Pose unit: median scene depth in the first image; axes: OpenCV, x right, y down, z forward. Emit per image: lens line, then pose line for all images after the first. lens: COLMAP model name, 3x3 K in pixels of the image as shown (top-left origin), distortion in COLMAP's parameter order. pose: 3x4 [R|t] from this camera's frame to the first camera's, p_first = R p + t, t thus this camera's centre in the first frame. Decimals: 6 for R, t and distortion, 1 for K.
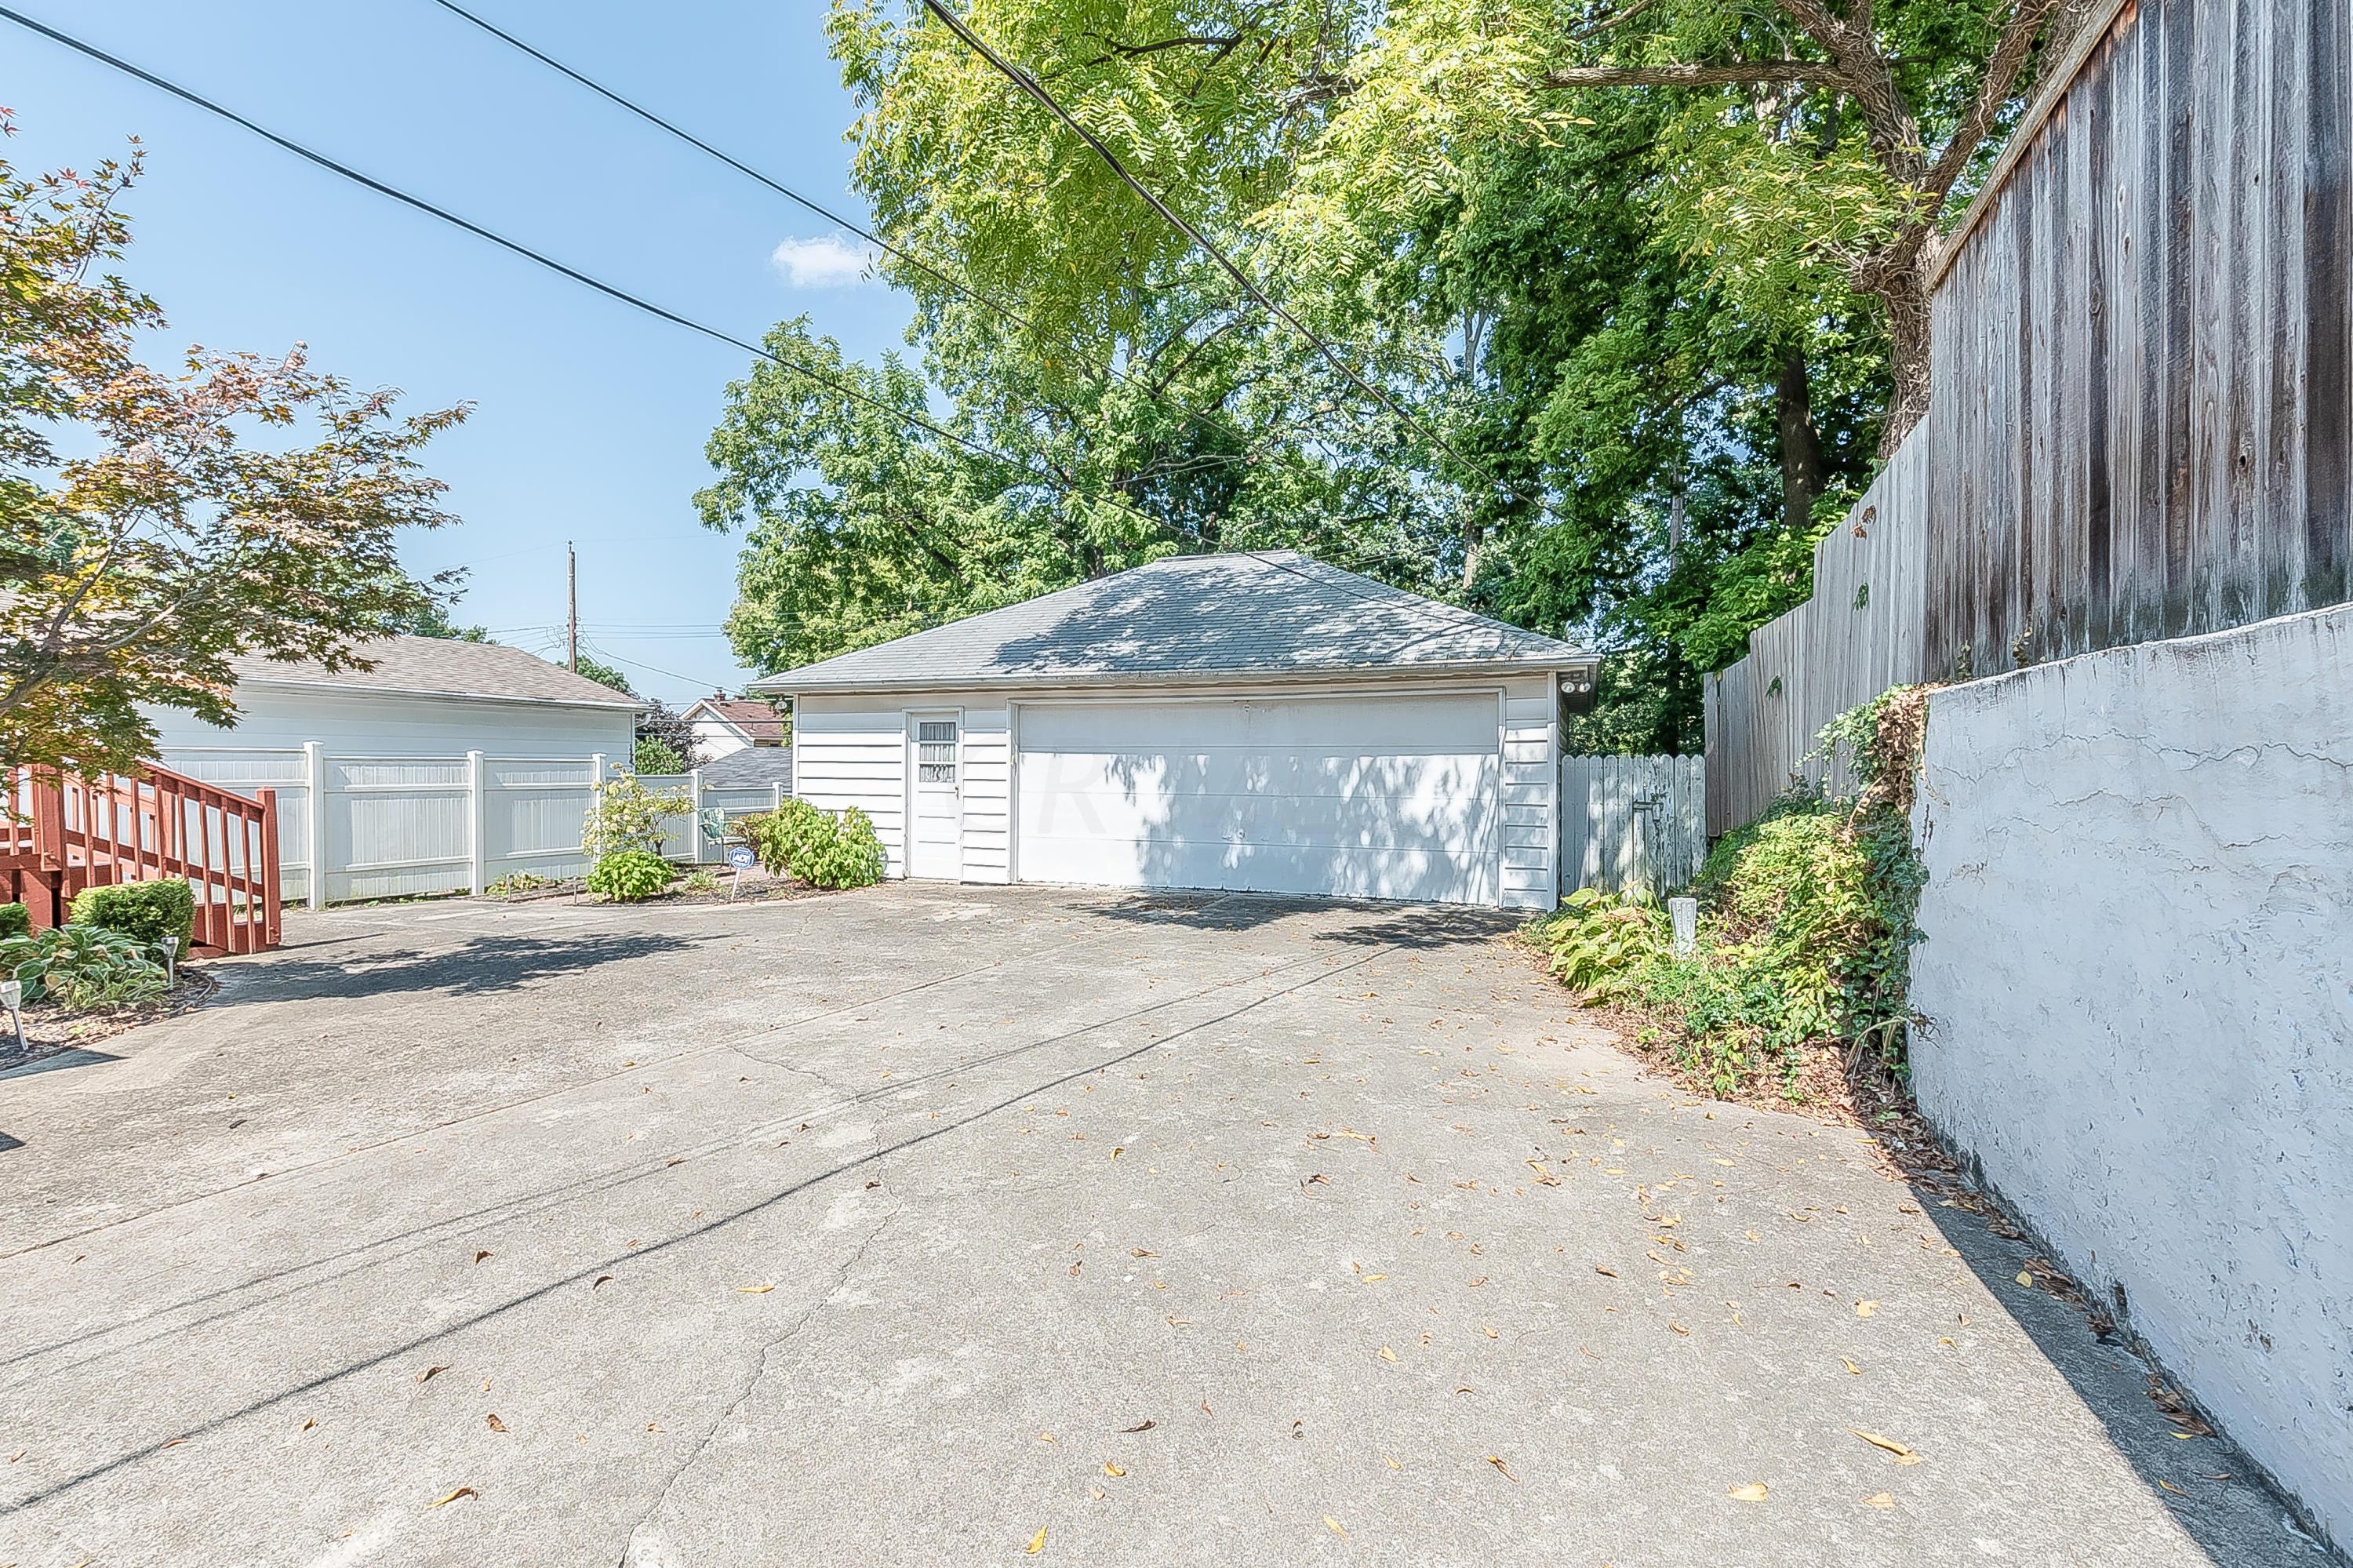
lens RADIAL K [[1034.8, 0, 1174.2], [0, 1034.8, 774.7], [0, 0, 1]] dist [-0.002143, -0.000964]
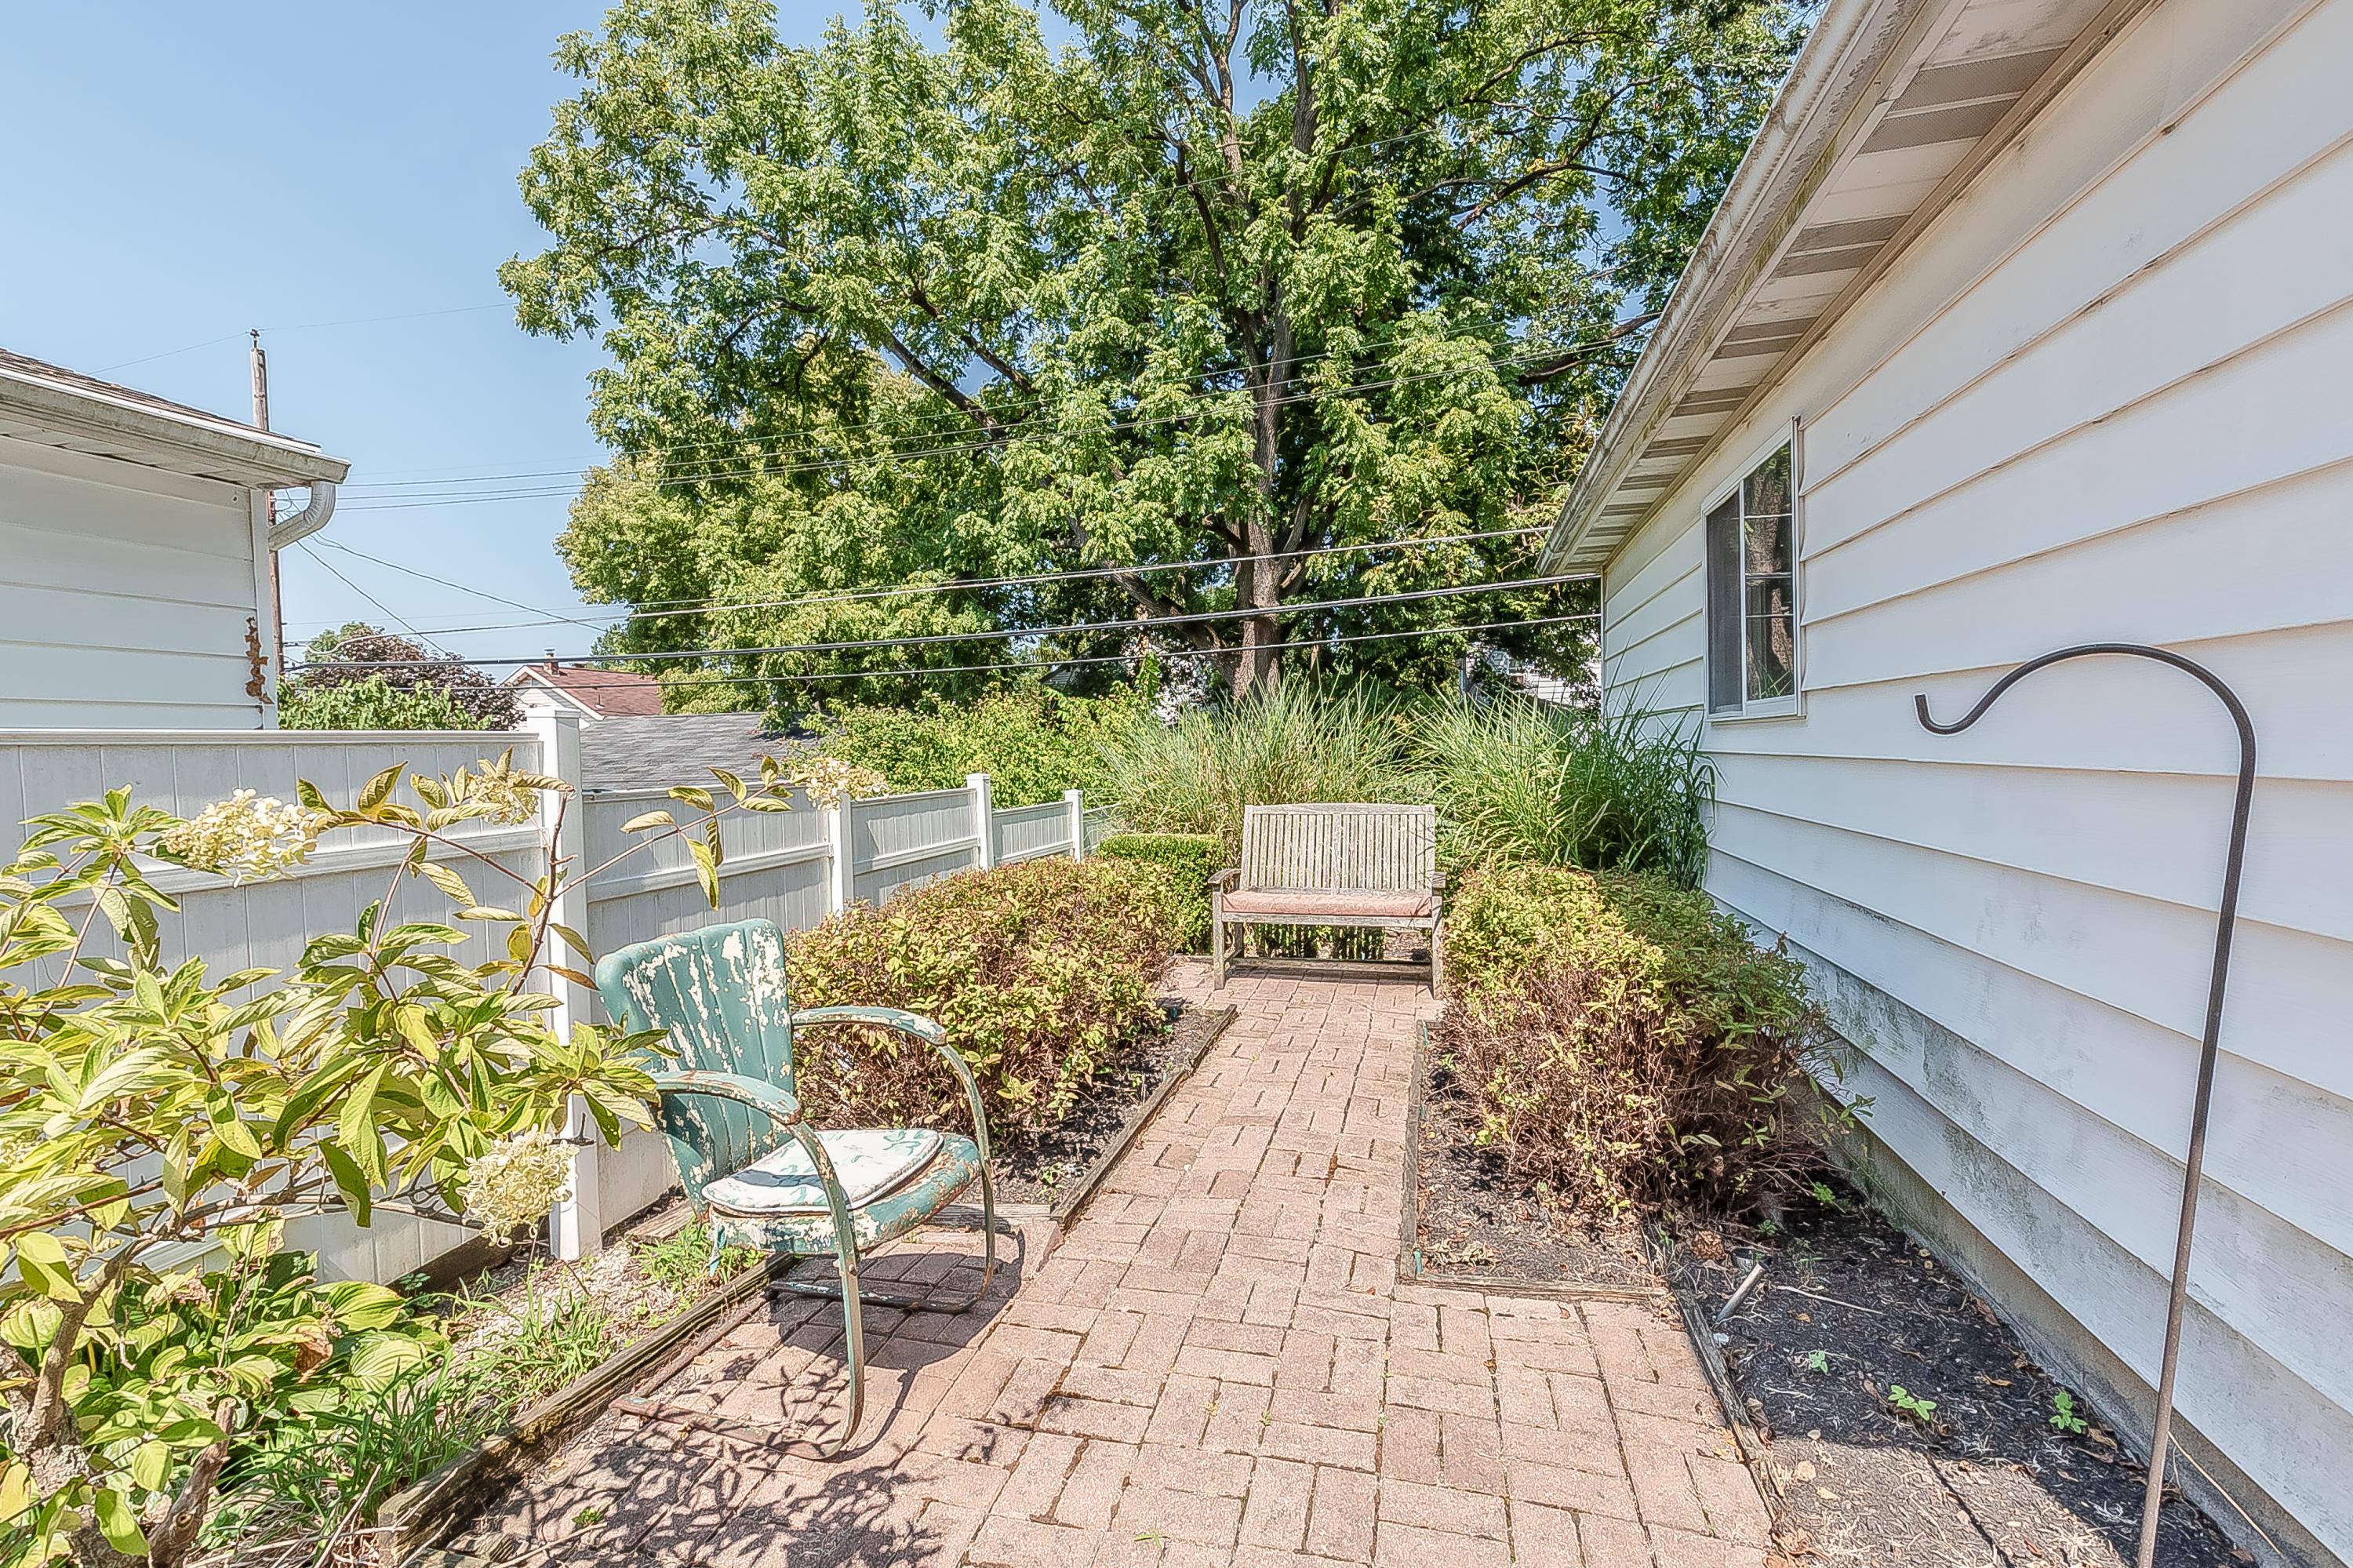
lens RADIAL K [[1034.8, 0, 1166.7], [0, 1034.8, 791.6], [0, 0, 1]] dist [-0.002143, -0.000964]
pose [[0.991419, -0.029119, 0.127435, -0.183246], [0.025248, 0.999173, 0.031887, 0.007585], [-0.128258, -0.028396, 0.991334, 0.382647]]
